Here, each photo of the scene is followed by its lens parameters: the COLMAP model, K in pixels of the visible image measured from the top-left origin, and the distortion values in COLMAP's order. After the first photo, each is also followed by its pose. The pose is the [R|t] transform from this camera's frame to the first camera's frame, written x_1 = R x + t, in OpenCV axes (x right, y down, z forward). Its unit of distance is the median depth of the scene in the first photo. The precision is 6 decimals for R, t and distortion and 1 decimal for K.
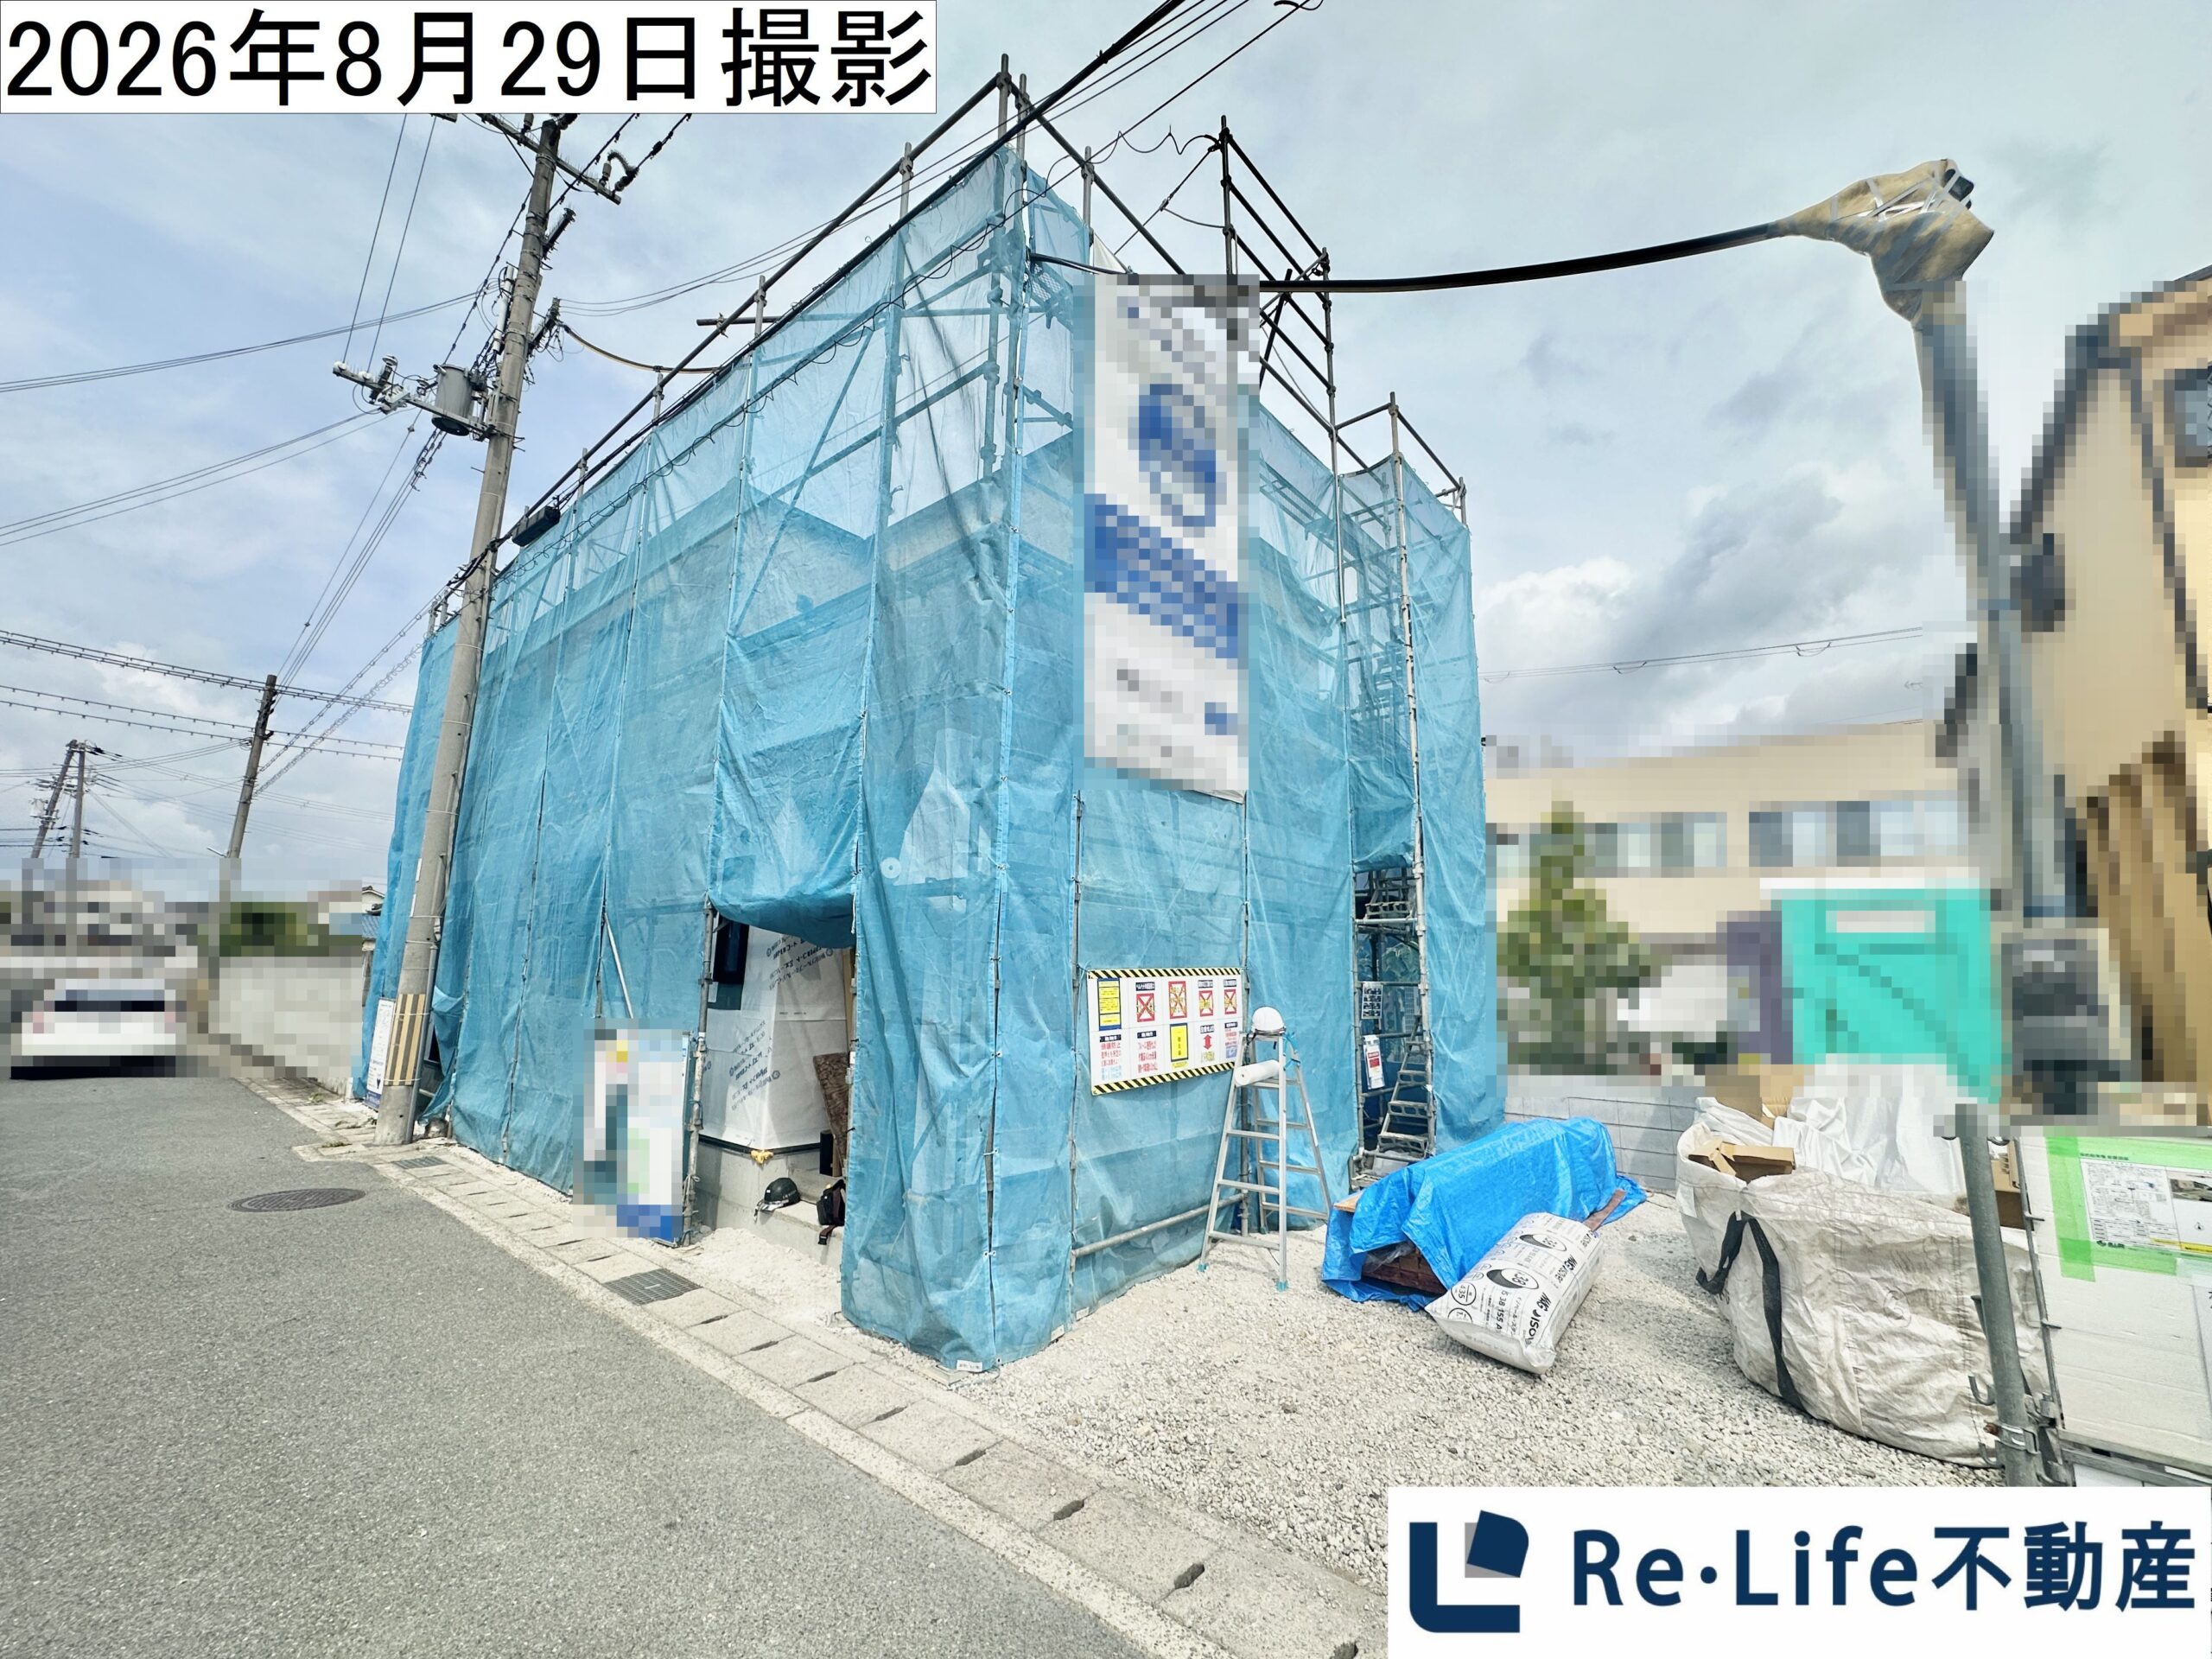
lens RADIAL K [[878.6, 0, 1110.4], [0, 878.6, 820.7], [0, 0, 1]] dist [-0.002073, -0.000125]
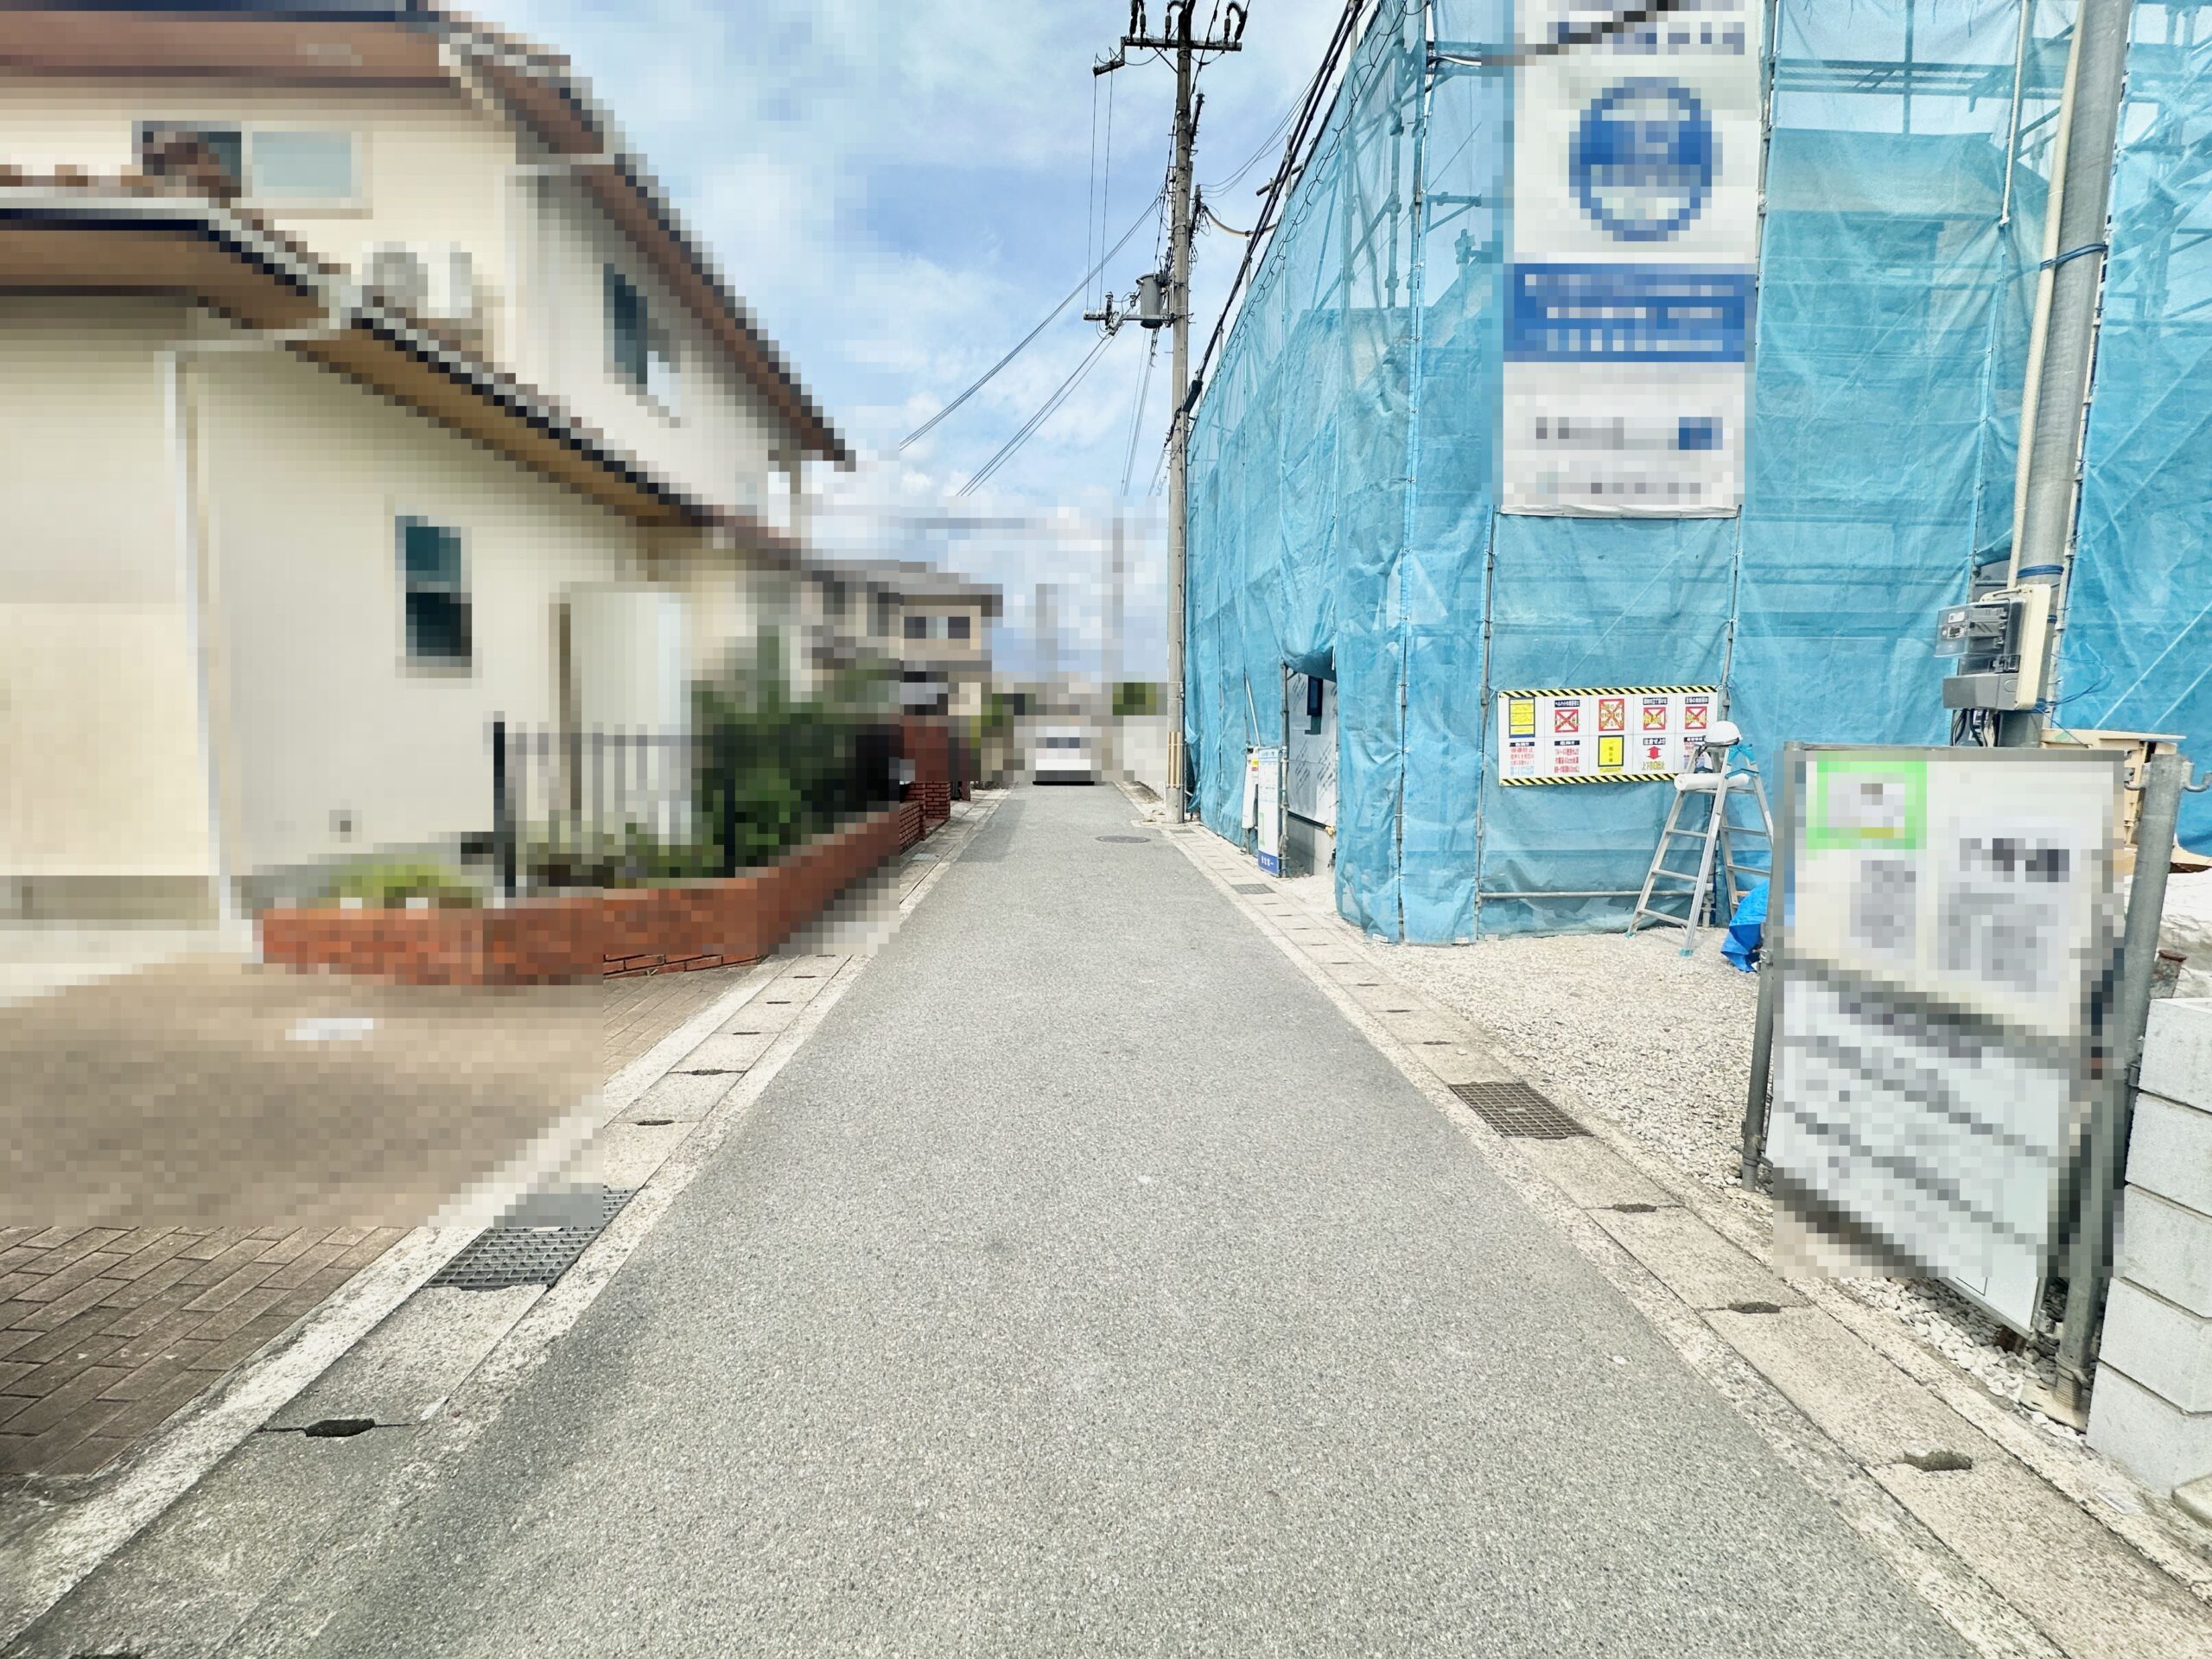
lens RADIAL K [[878.6, 0, 1110.4], [0, 878.6, 820.7], [0, 0, 1]] dist [-0.002073, -0.000125]
pose [[0.683739, 0.059163, -0.727324, 0.408494], [0.141181, 0.967151, 0.211392, 0.002072], [0.715939, -0.247221, 0.652926, -0.218874]]
